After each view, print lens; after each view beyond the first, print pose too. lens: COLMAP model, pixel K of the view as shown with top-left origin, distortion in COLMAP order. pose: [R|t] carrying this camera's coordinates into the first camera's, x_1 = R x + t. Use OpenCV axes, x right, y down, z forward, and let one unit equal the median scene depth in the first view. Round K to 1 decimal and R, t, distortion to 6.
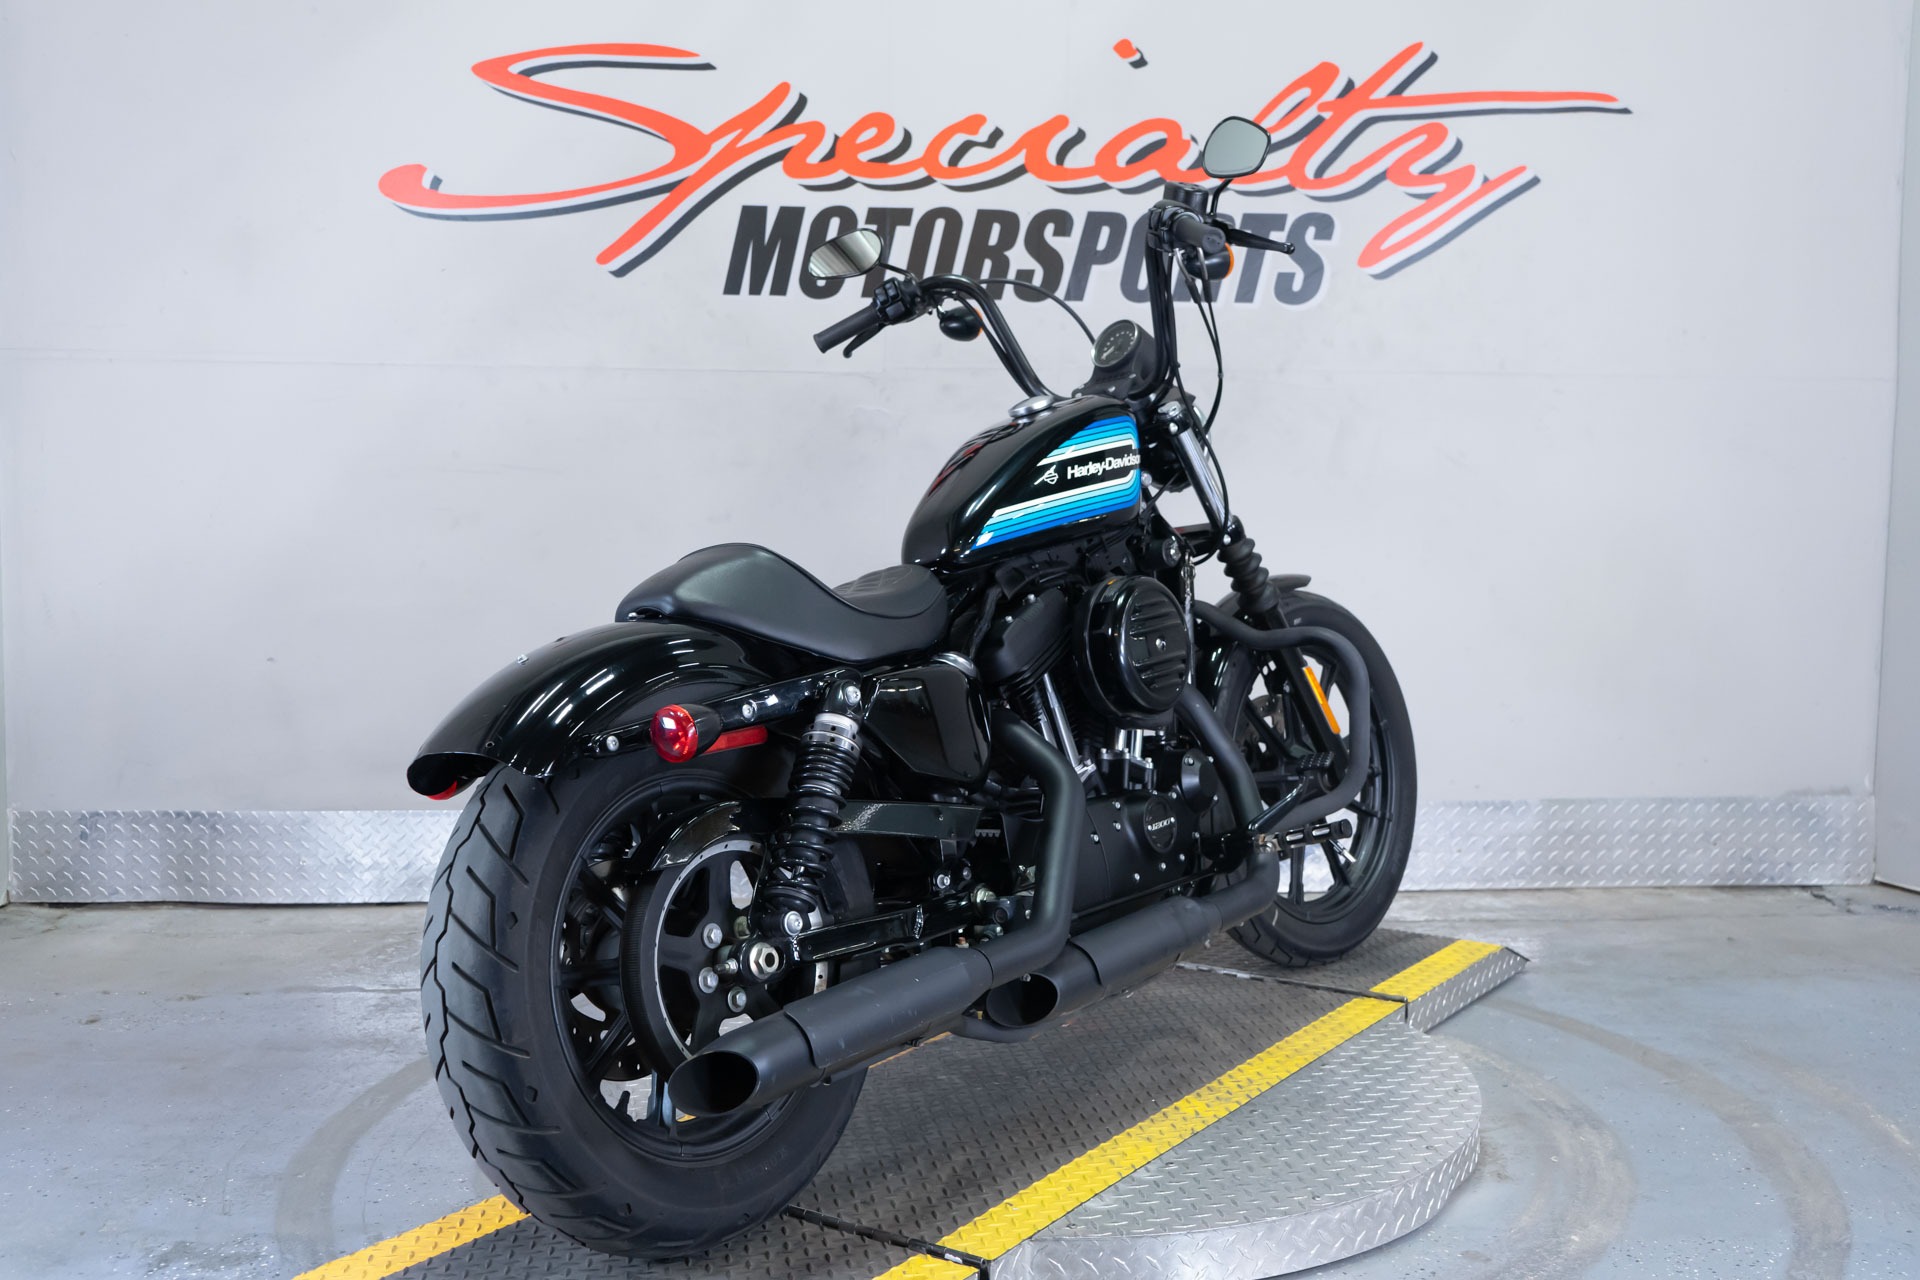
lens RADIAL K [[2002.1, 0, 971.8], [0, 2002.1, 639.5], [0, 0, 1]] dist [-0.000010, 0.000000]
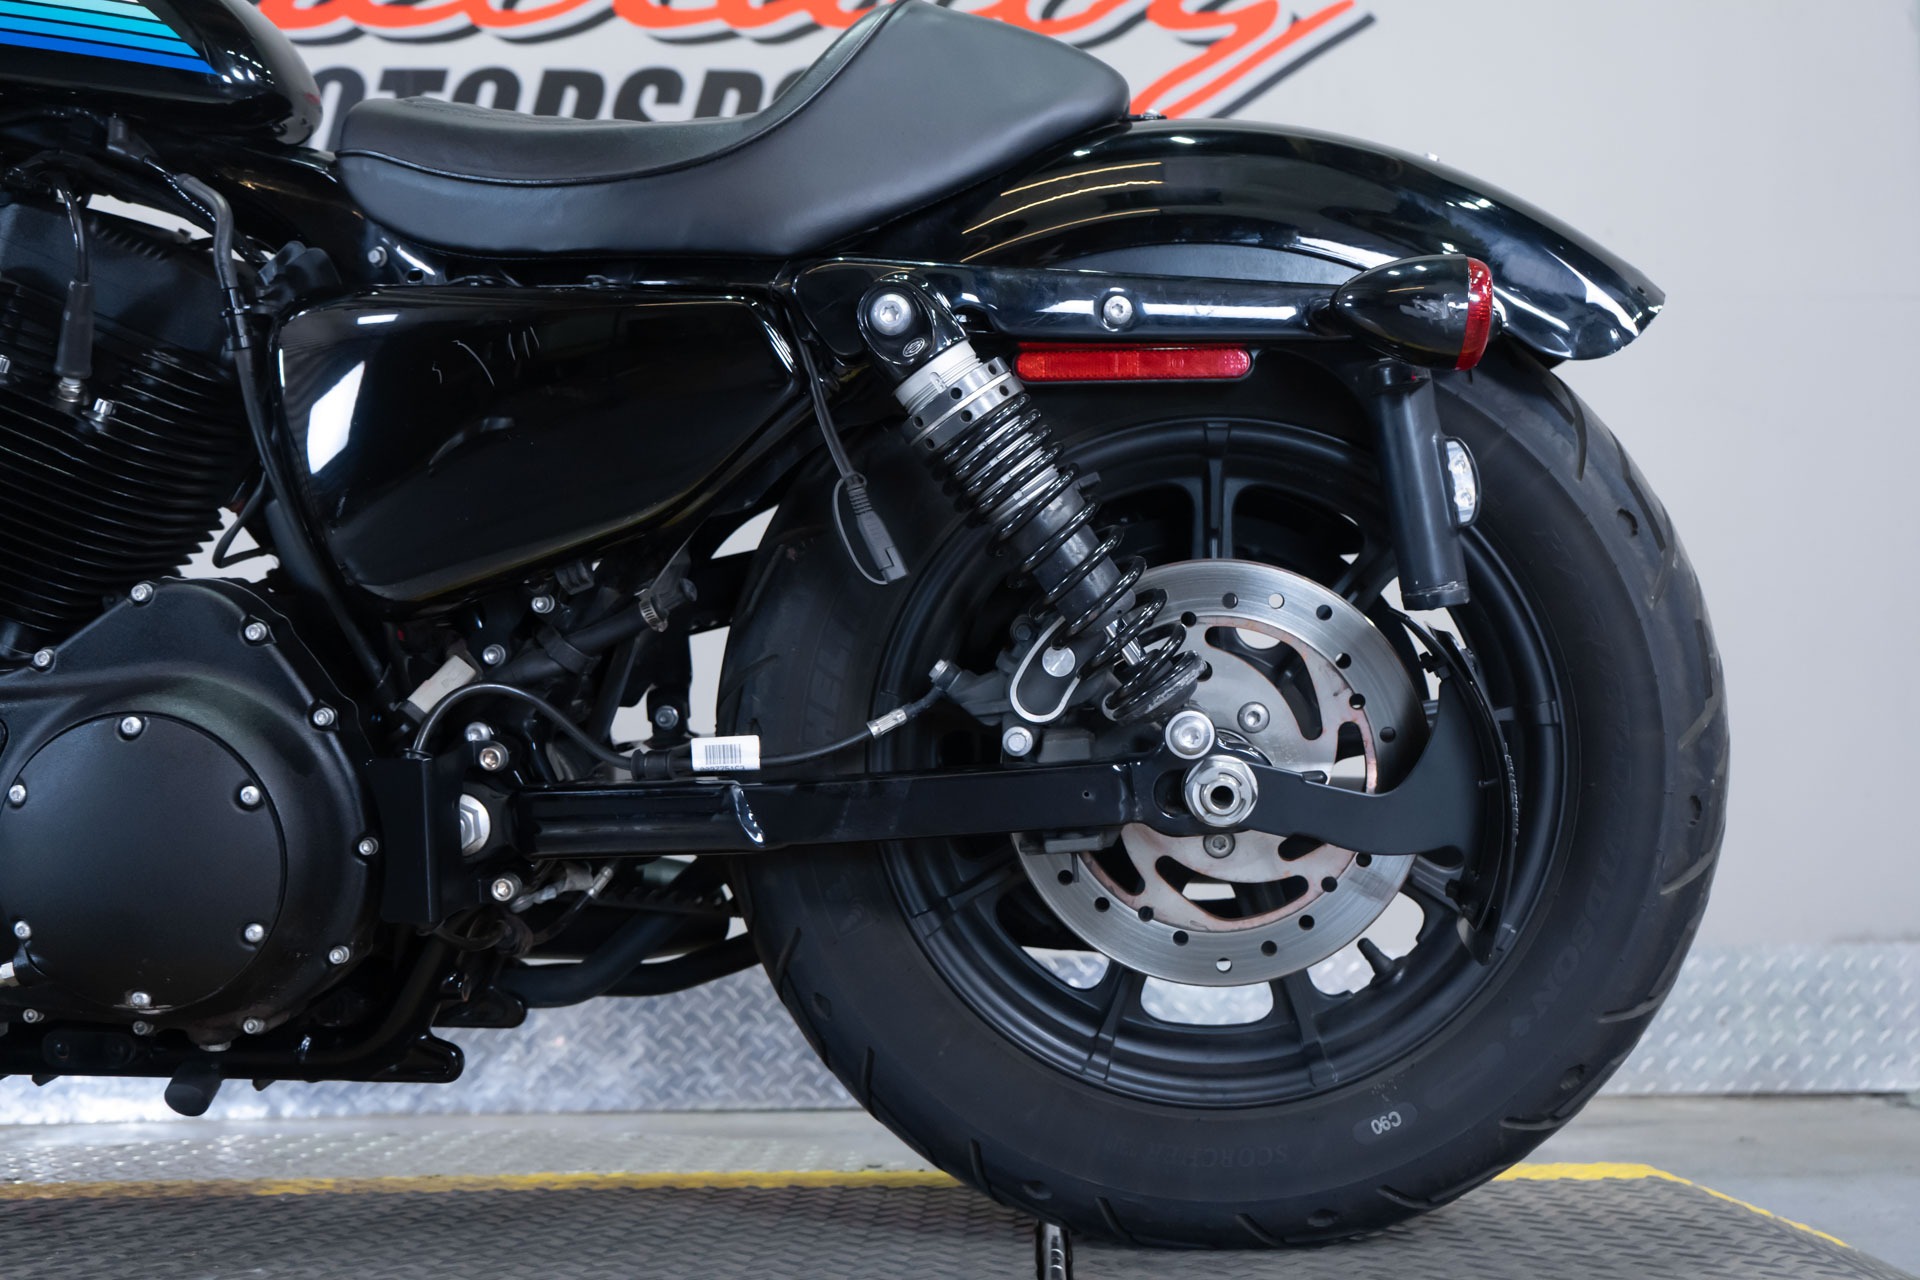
lens RADIAL K [[2093.8, 0, 974.4], [0, 2093.8, 622.8], [0, 0, 1]] dist [-0.003085, 0.000000]
pose [[0.999380, -0.014244, -0.032183, 0.169380], [0.007109, 0.977295, -0.211766, 0.121078], [0.034469, 0.211406, 0.976790, 0.348521]]
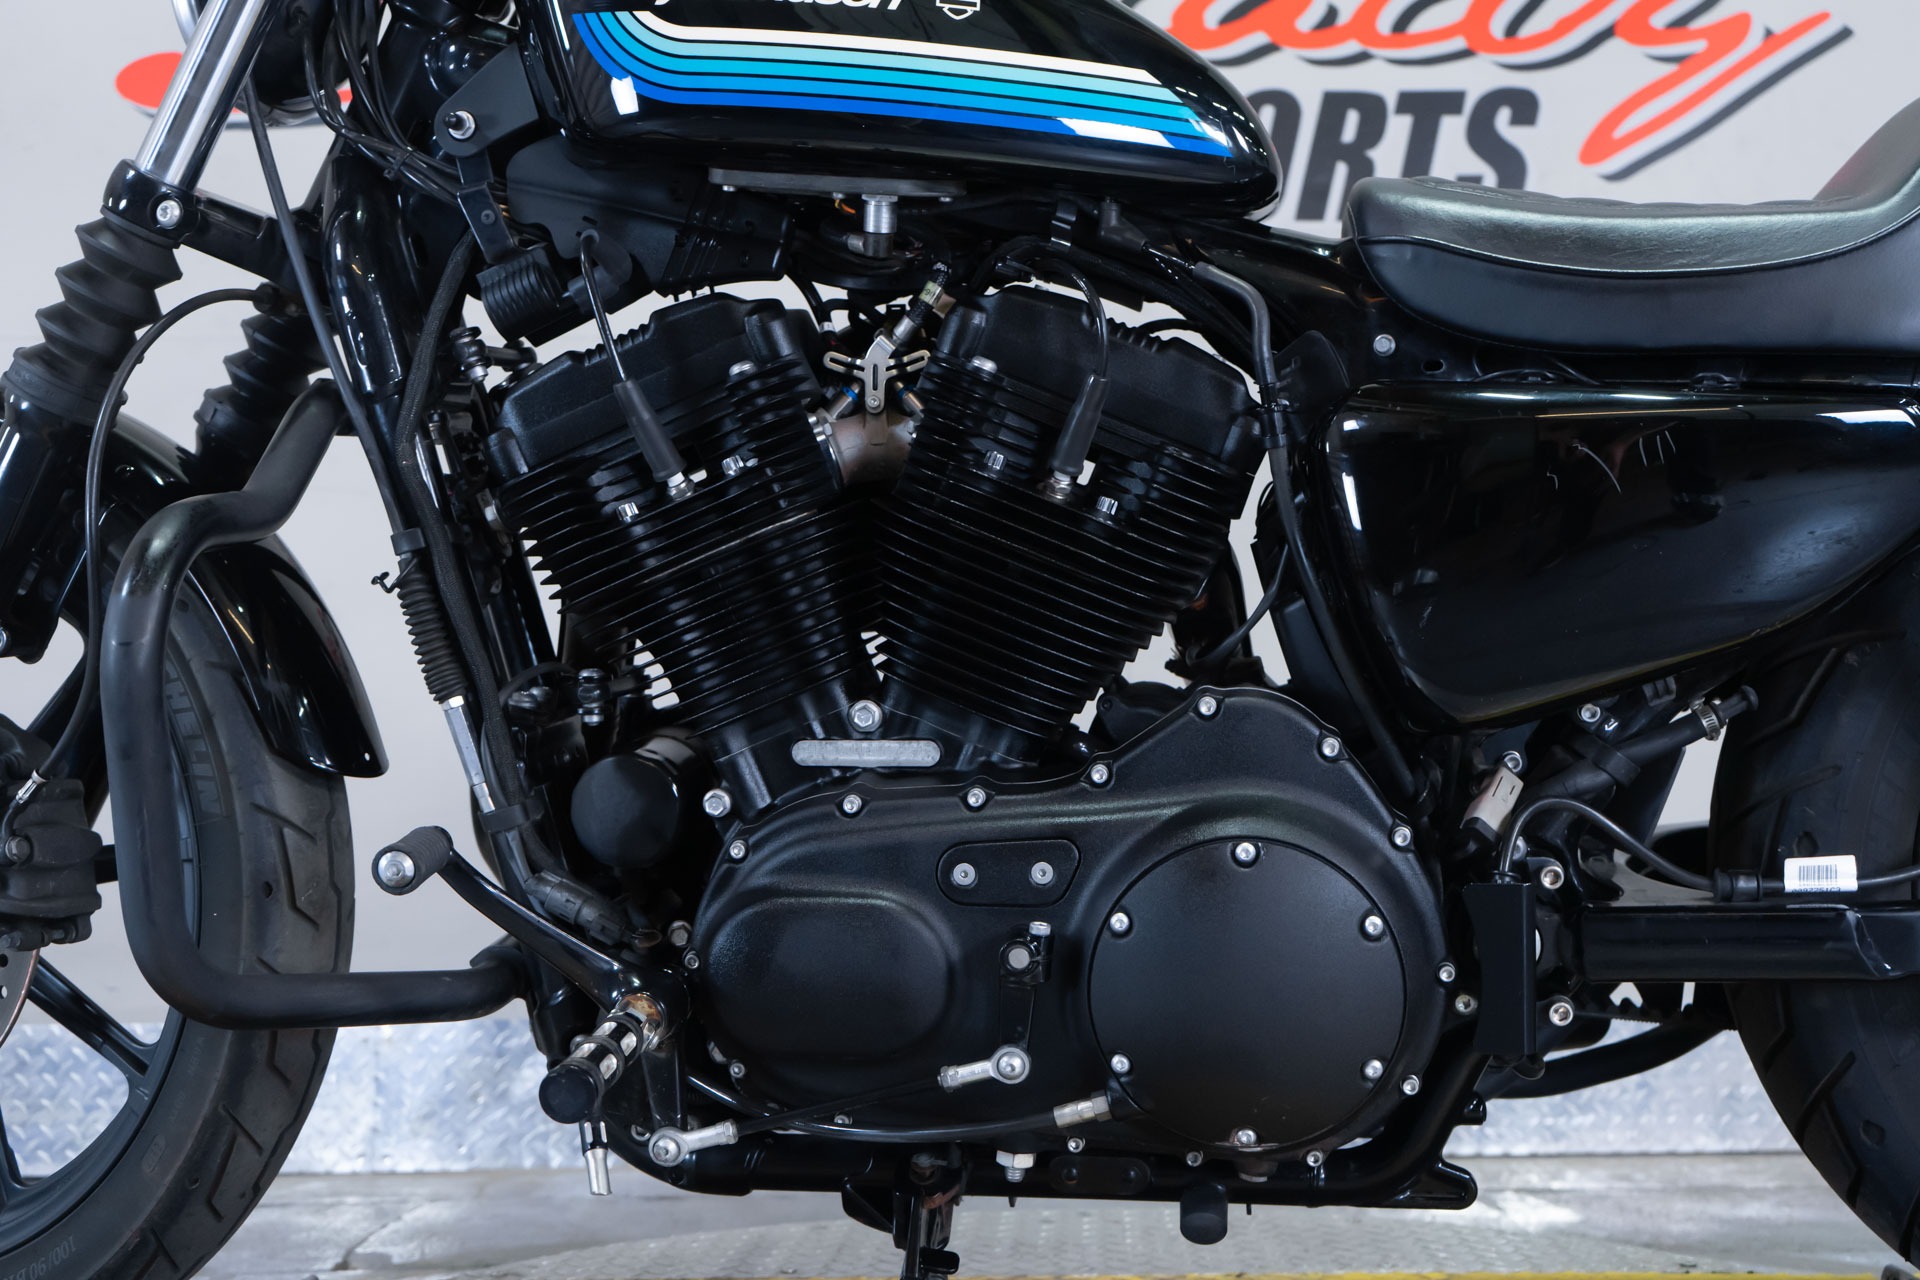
lens RADIAL K [[2093.8, 0, 931.6], [0, 2093.8, 589.3], [0, 0, 1]] dist [-0.003085, 0.000000]
pose [[0.997159, -0.017810, -0.073196, 0.029090], [0.001374, 0.975787, -0.218719, 0.100389], [0.075319, 0.217997, 0.973039, 0.350789]]
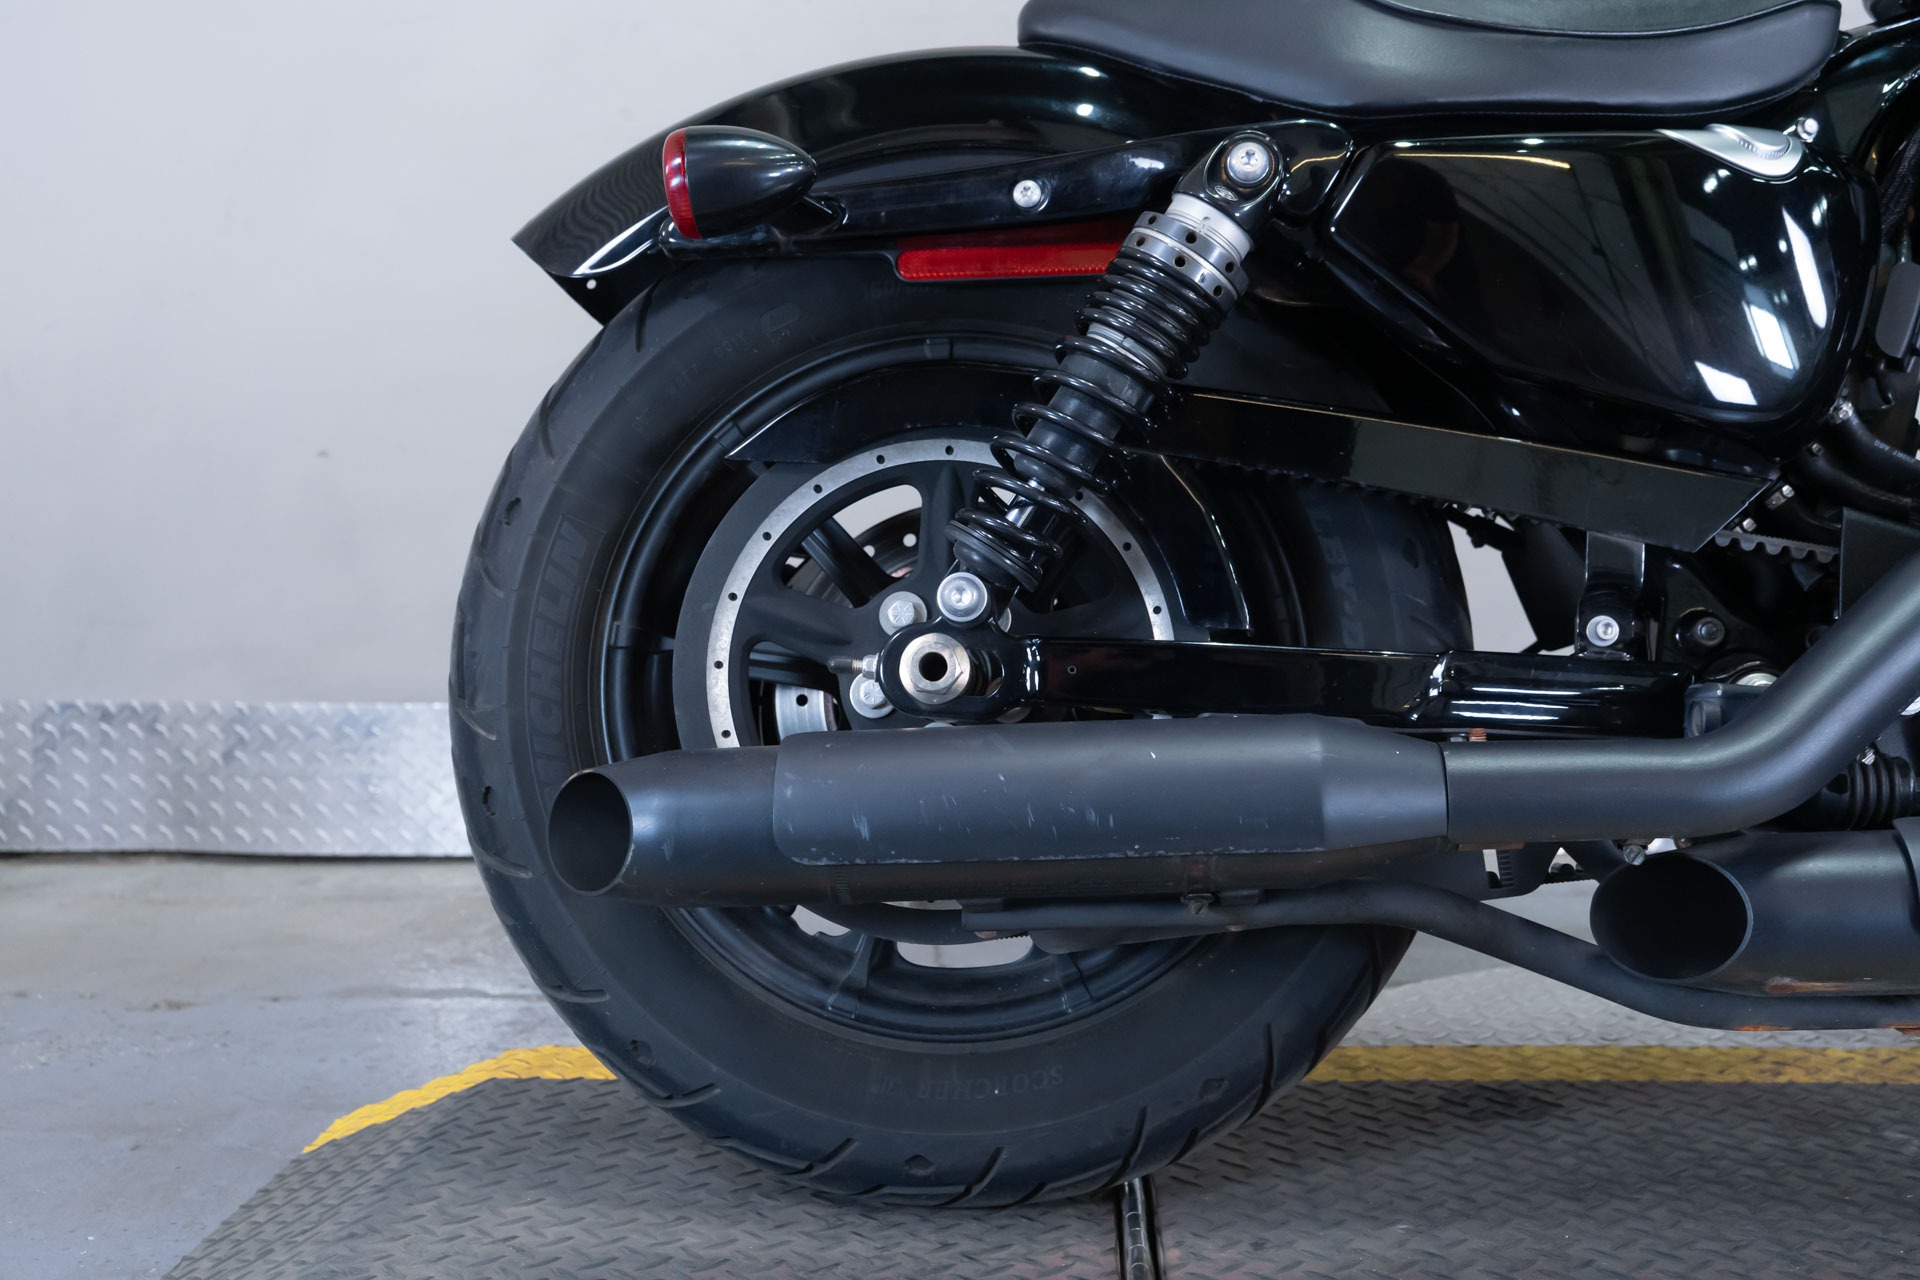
lens RADIAL K [[2093.8, 0, 958.0], [0, 2093.8, 640.9], [0, 0, 1]] dist [-0.003085, 0.000000]
pose [[0.998839, 0.001514, -0.048155, -0.127357], [-0.001712, 0.999990, -0.004070, 0.069599], [0.048149, 0.004148, 0.998832, 0.375899]]
